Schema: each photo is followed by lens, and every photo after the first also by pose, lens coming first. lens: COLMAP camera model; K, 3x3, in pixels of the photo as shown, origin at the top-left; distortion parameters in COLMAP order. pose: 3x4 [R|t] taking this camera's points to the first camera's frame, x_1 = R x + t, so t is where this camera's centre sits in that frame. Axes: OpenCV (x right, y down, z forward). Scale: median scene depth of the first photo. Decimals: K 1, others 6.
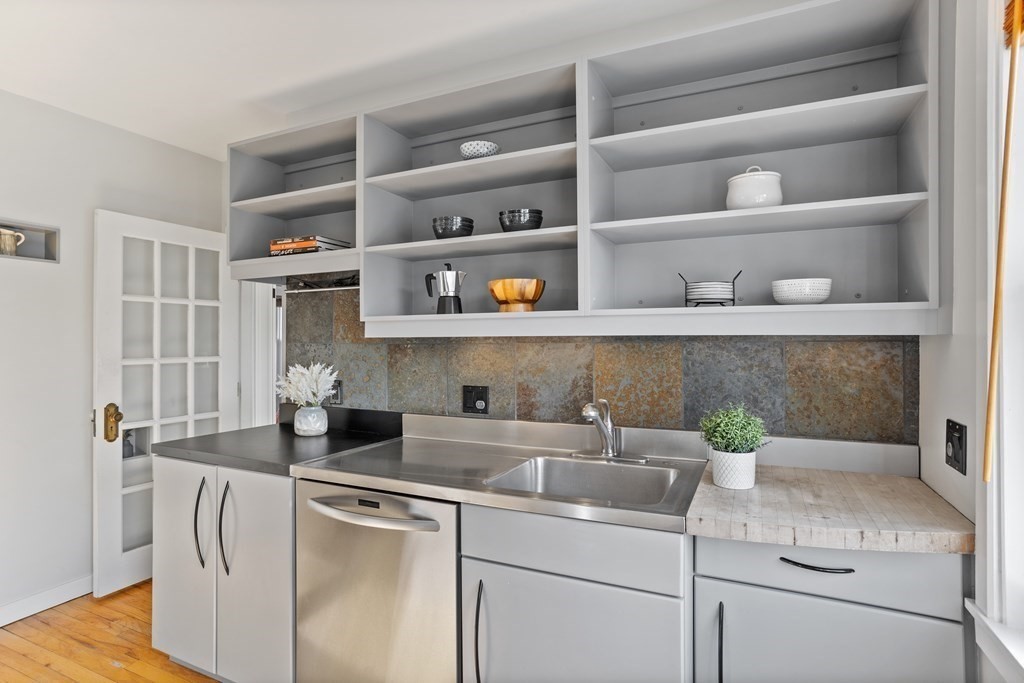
lens RADIAL K [[444.4, 0, 512.2], [0, 444.4, 336.5], [0, 0, 1]] dist [-0.049967, 0.017299]
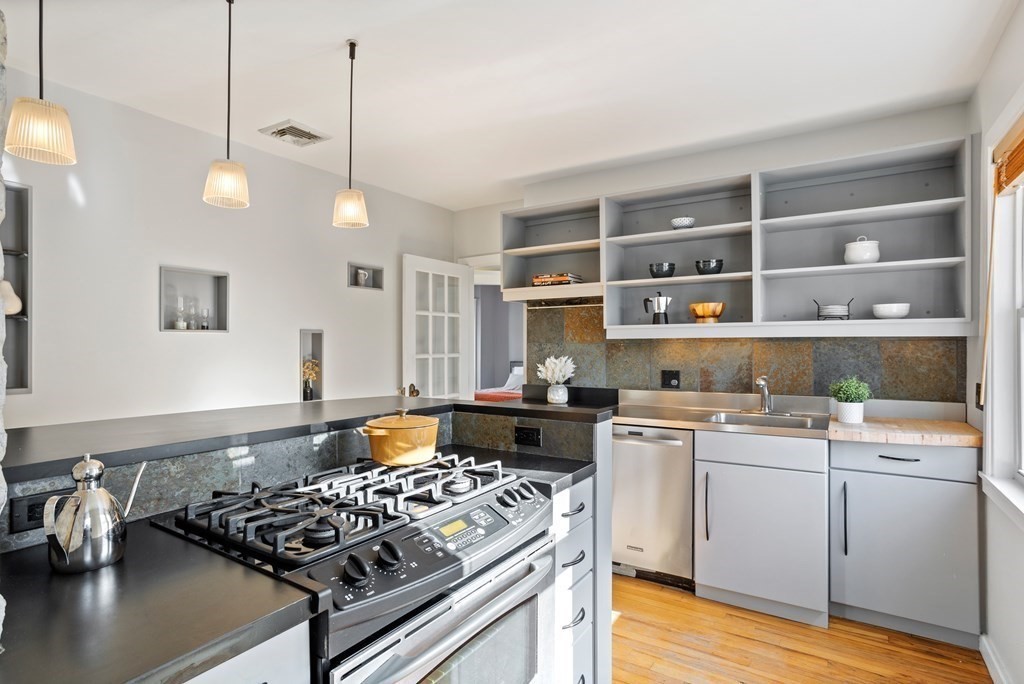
lens RADIAL K [[499.0, 0, 520.8], [0, 499.0, 342.4], [0, 0, 1]] dist [-0.035828, 0.014537]
pose [[0.997633, -0.001576, -0.068749, -0.543919], [0.001840, 0.999991, 0.003781, 0.007905], [0.068742, -0.003899, 0.997627, -0.851776]]
